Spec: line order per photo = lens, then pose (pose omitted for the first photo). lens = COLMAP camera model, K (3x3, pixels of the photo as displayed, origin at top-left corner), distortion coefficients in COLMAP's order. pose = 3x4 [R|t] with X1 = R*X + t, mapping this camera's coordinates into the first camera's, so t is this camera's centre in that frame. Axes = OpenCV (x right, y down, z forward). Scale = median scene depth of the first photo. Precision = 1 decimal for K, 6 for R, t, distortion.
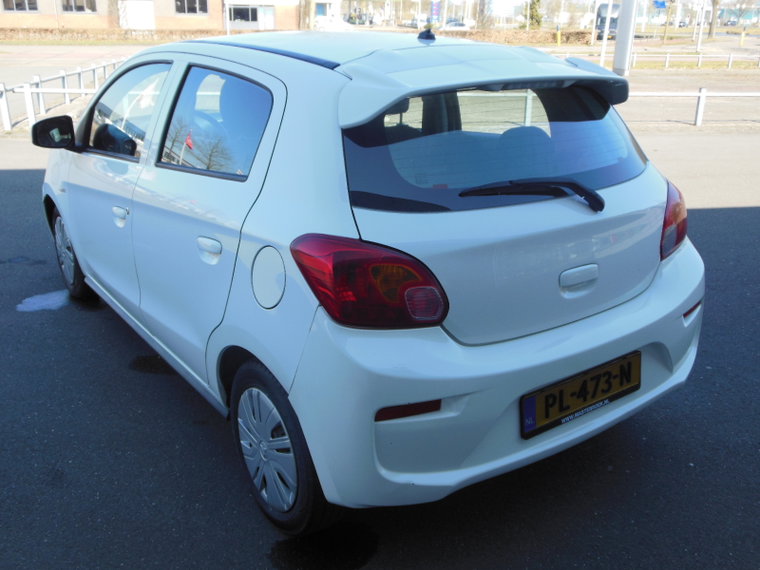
lens RADIAL K [[728.3, 0, 375.5], [0, 728.3, 286.3], [0, 0, 1]] dist [0.000957, 0.000000]
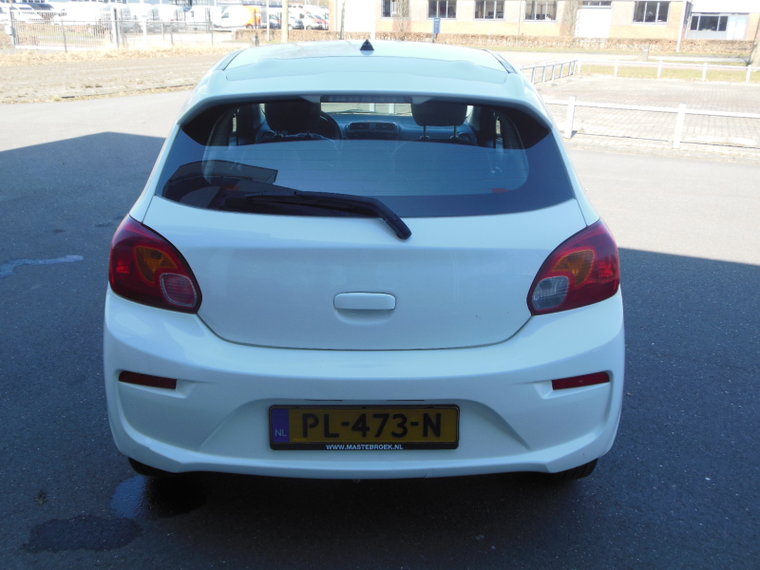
lens RADIAL K [[728.3, 0, 374.7], [0, 728.3, 286.9], [0, 0, 1]] dist [0.000957, 0.000000]
pose [[0.823510, 0.197436, -0.531837, 0.649443], [-0.202374, 0.978045, 0.049721, -0.068868], [0.529978, 0.066684, 0.845386, 0.170081]]
